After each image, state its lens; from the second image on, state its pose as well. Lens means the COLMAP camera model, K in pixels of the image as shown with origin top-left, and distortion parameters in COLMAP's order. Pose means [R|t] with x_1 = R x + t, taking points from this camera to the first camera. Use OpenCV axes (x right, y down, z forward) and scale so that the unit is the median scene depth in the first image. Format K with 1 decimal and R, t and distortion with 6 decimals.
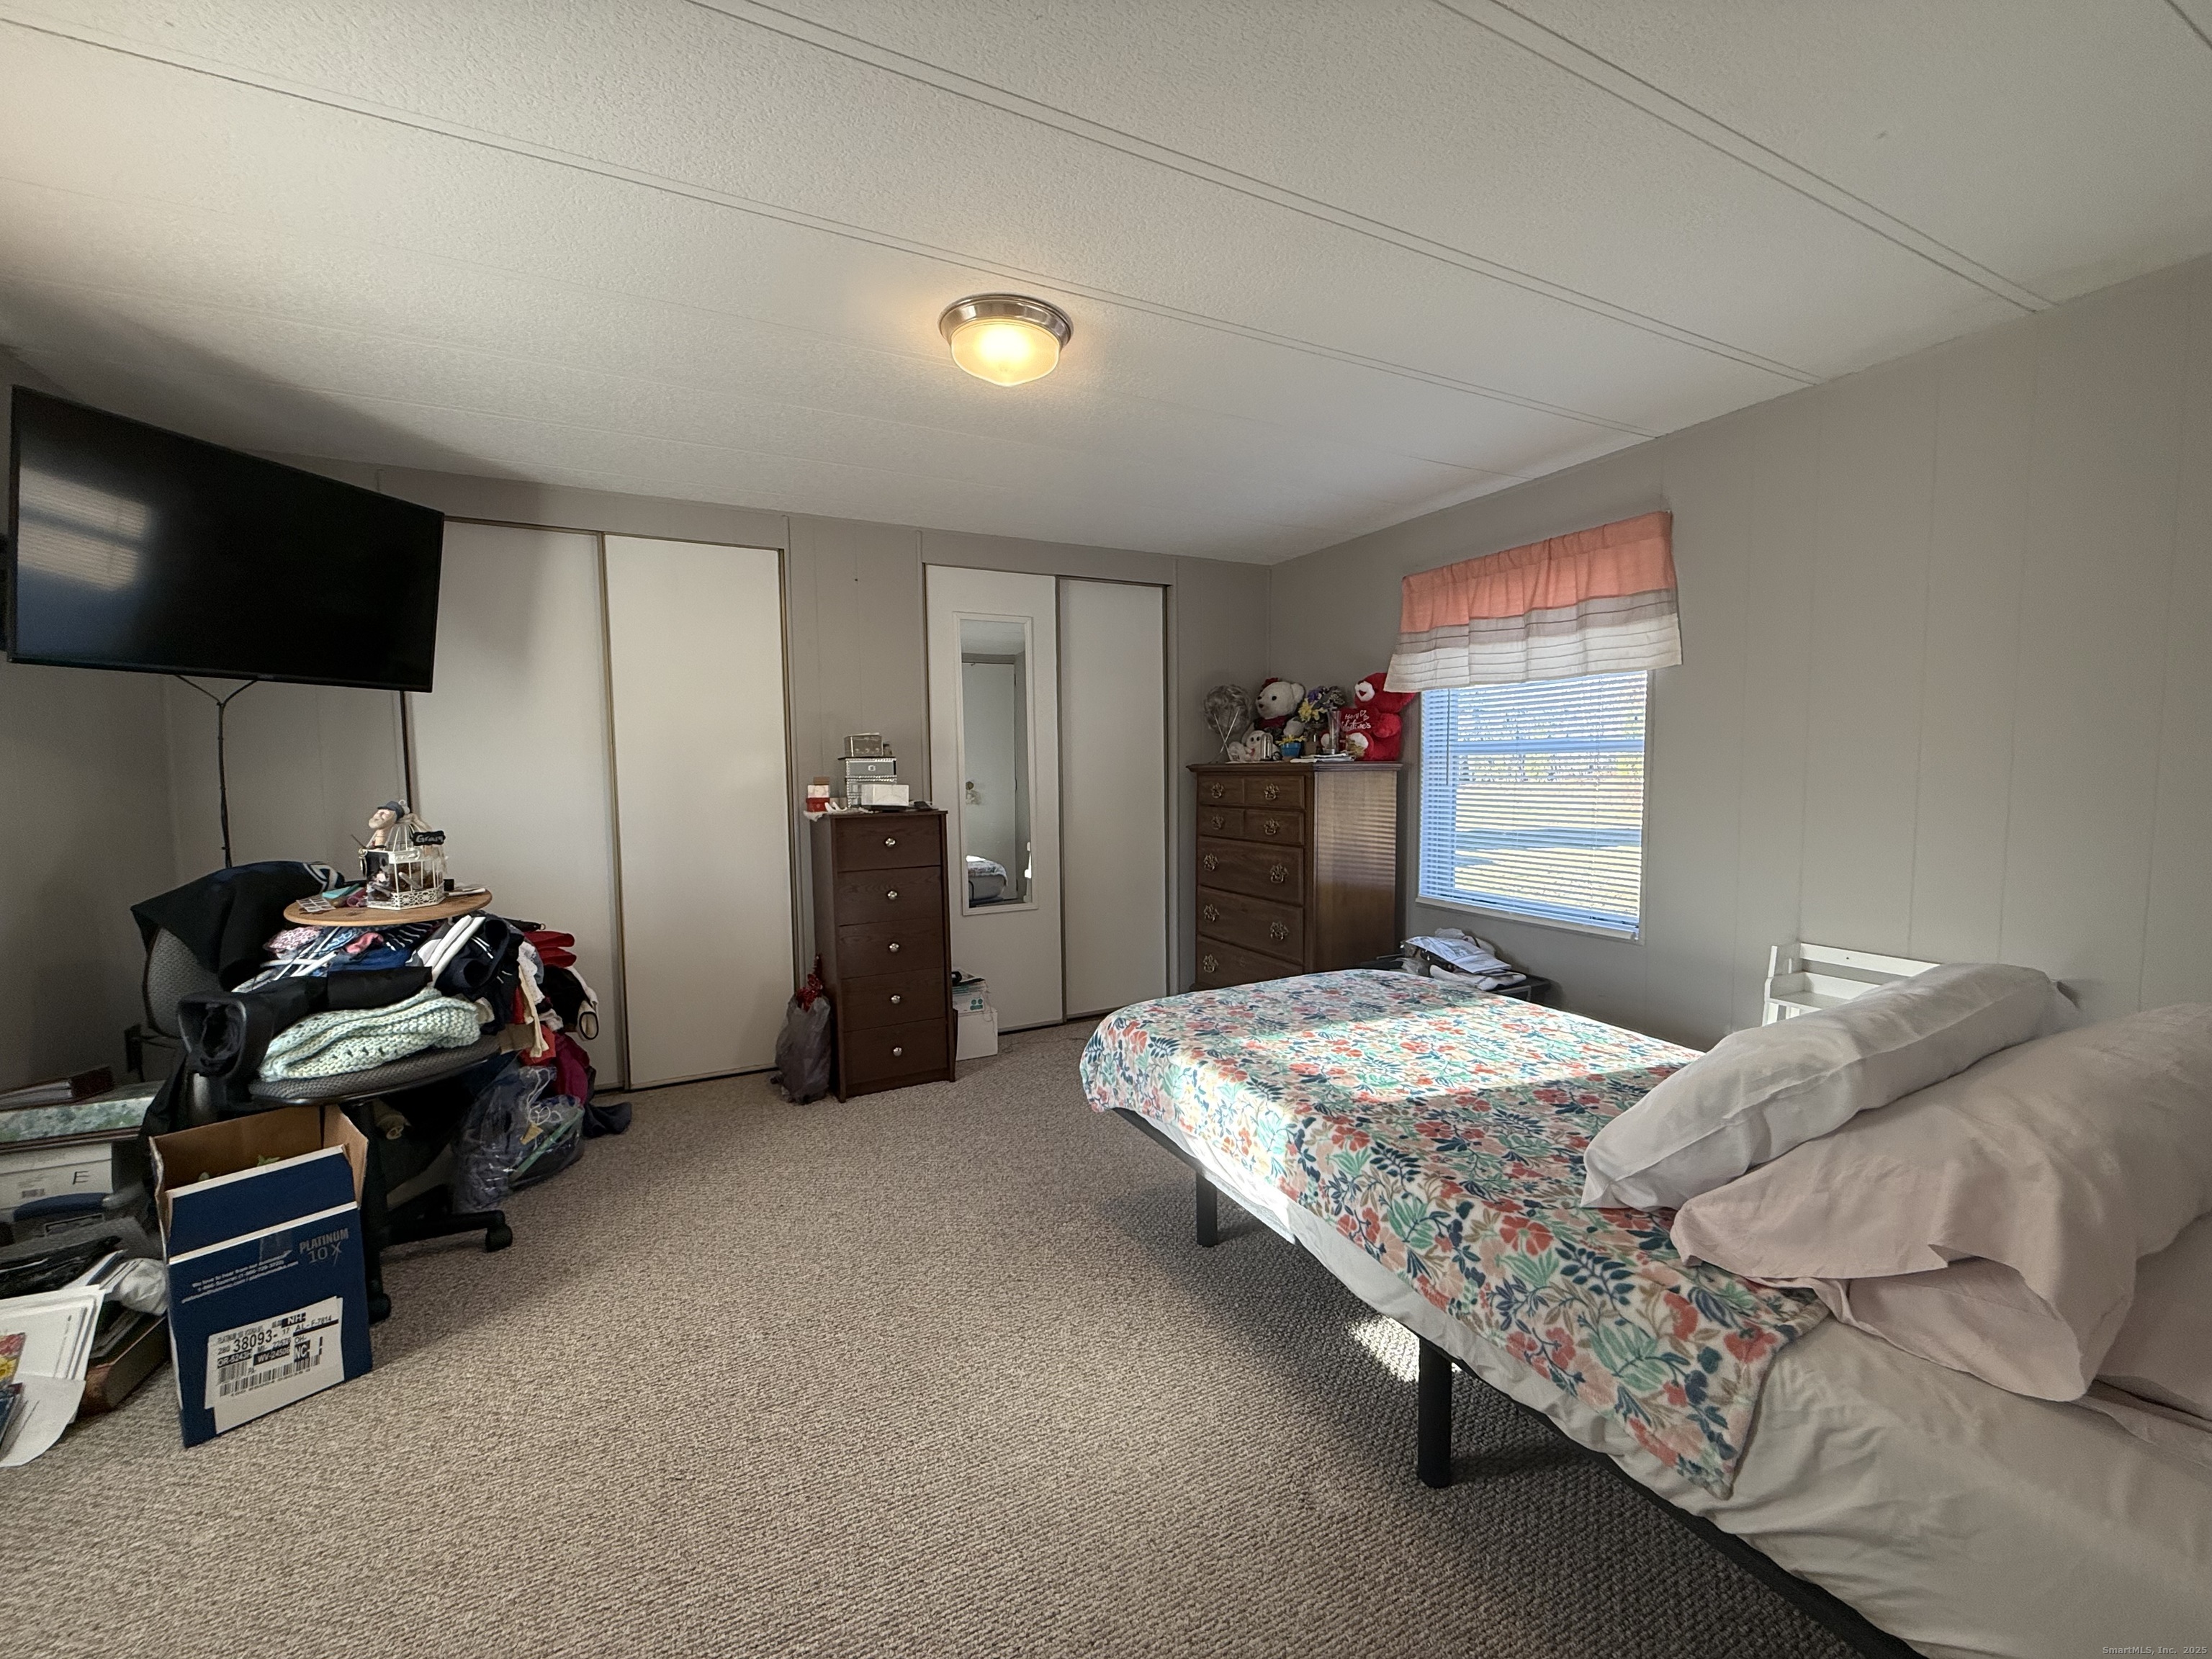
lens RADIAL K [[878.6, 0, 1103.5], [0, 878.6, 832.5], [0, 0, 1]] dist [0.000334, 0.000042]
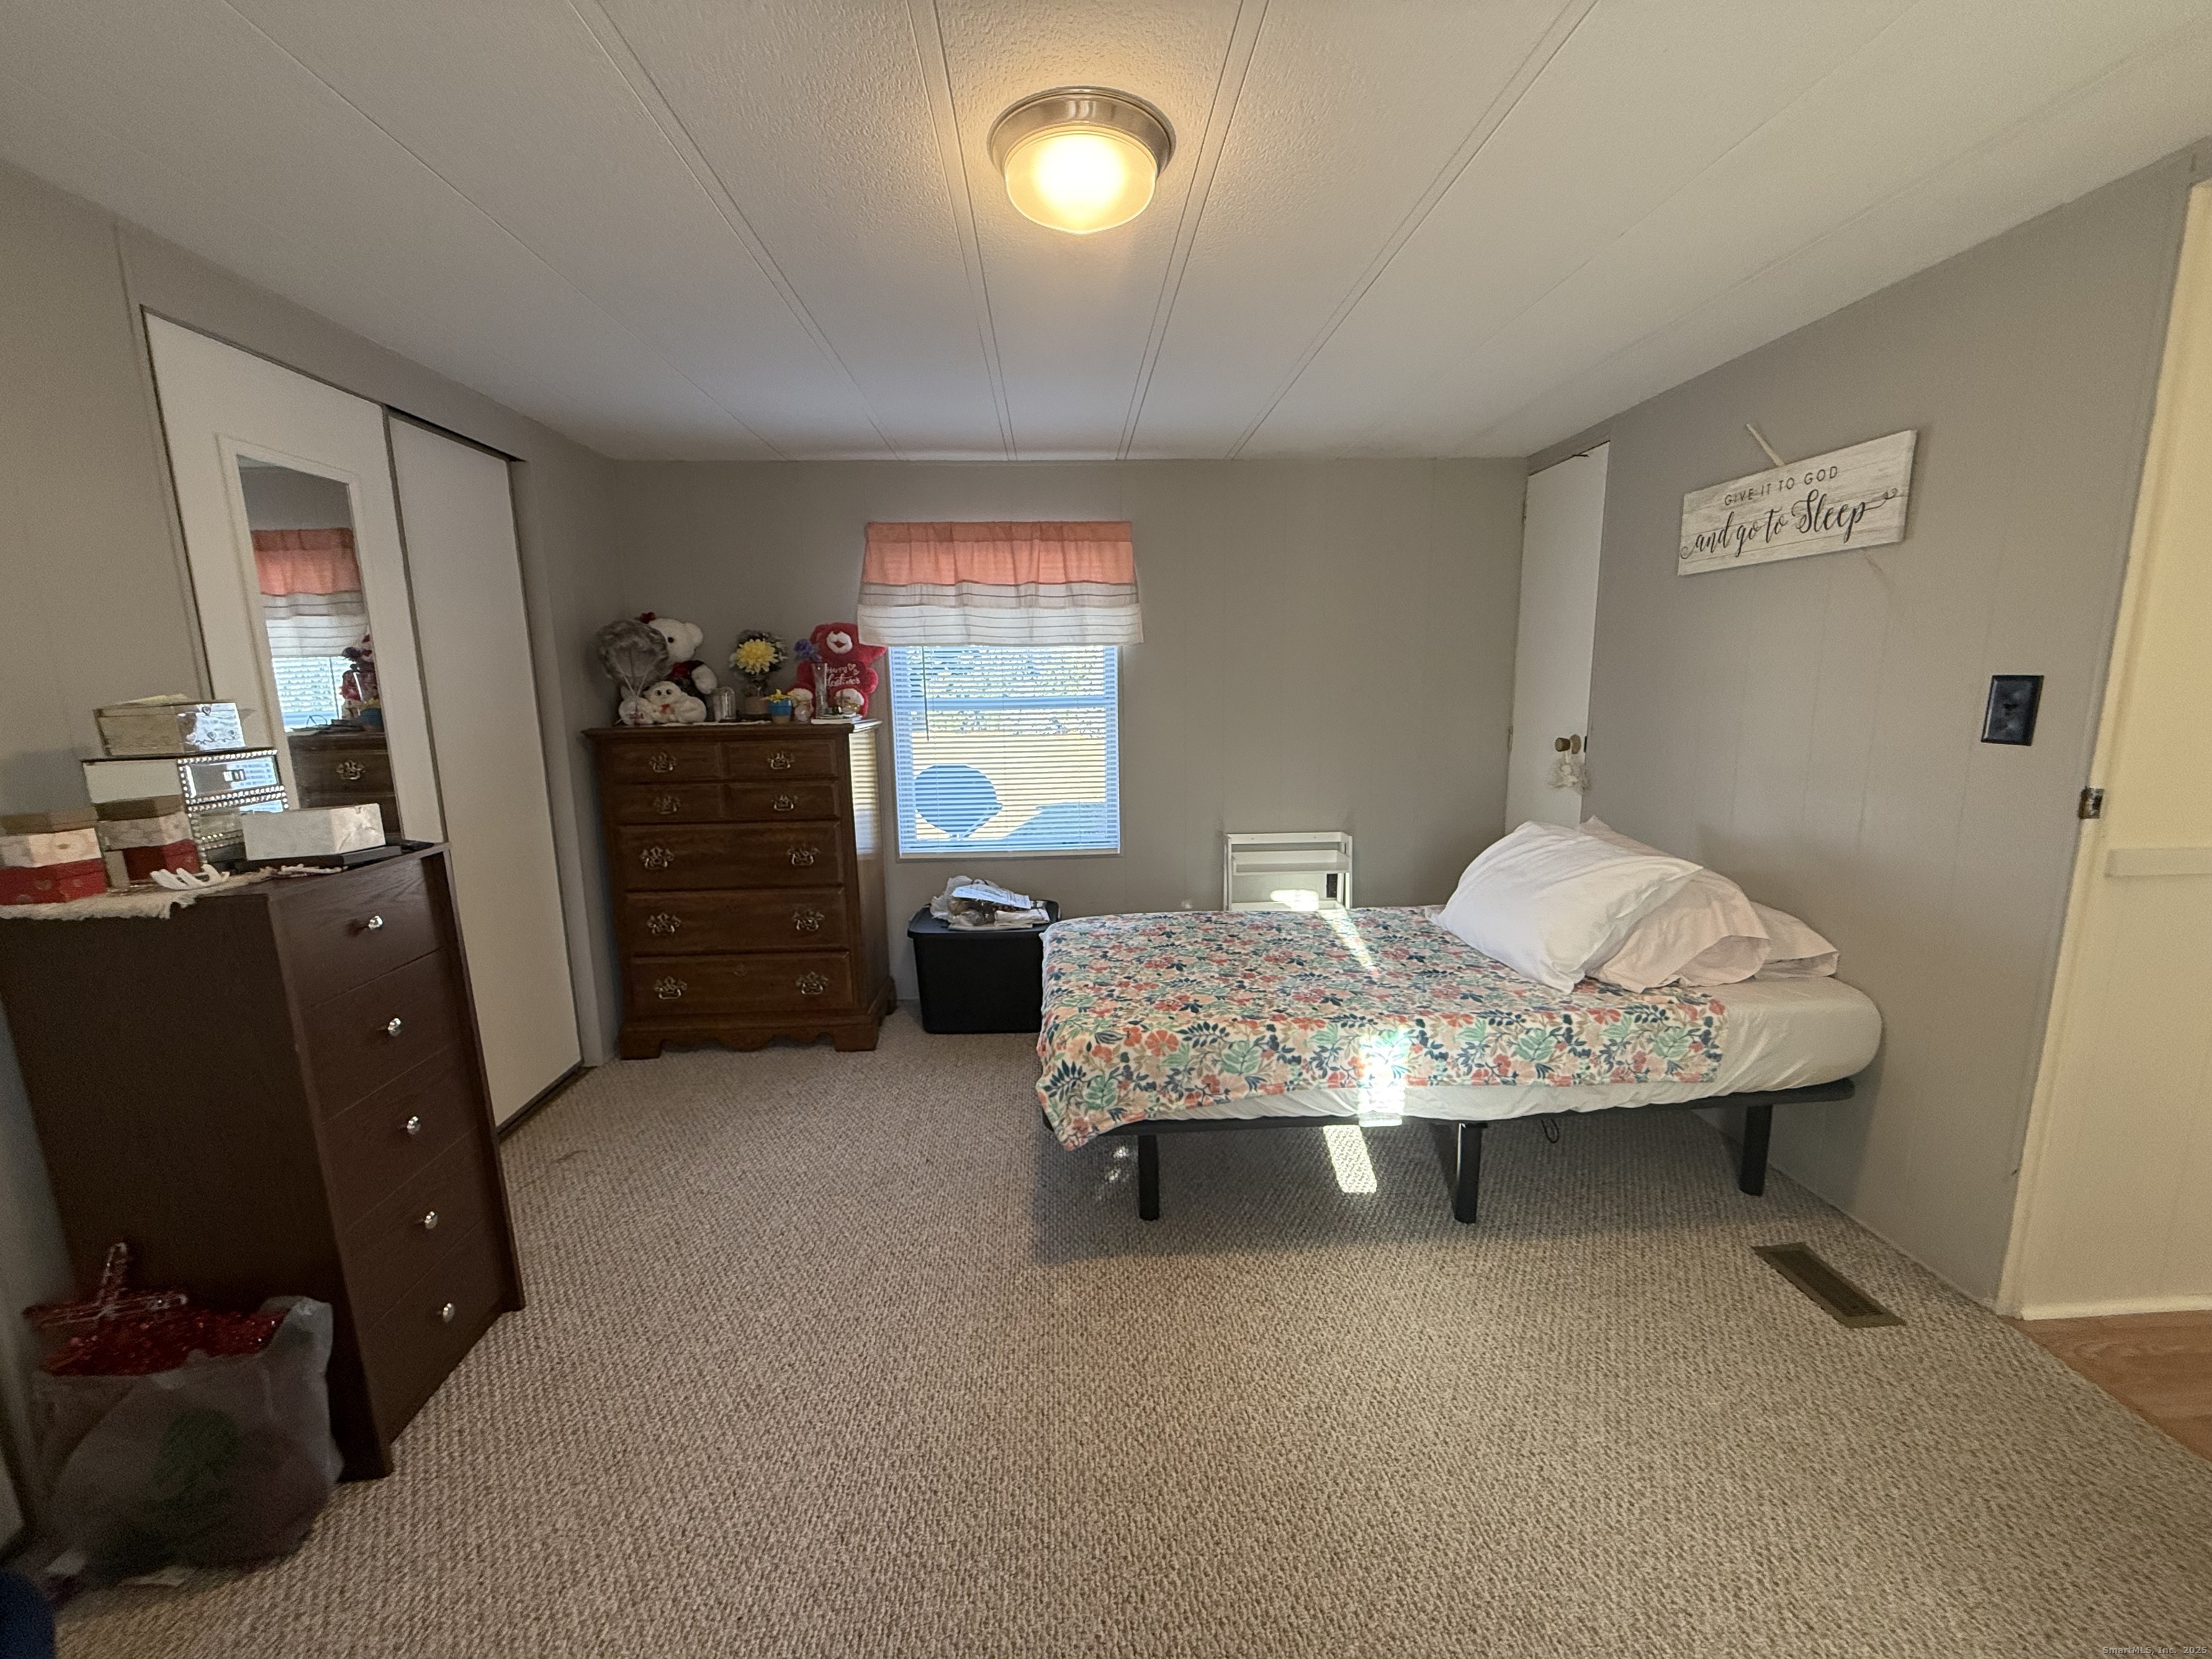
lens RADIAL K [[878.6, 0, 1103.5], [0, 878.6, 832.5], [0, 0, 1]] dist [0.000334, 0.000042]
pose [[0.399170, -0.147979, 0.904856, -0.806587], [0.078222, 0.988788, 0.127199, -0.106798], [-0.913534, 0.020005, 0.406270, 0.683642]]
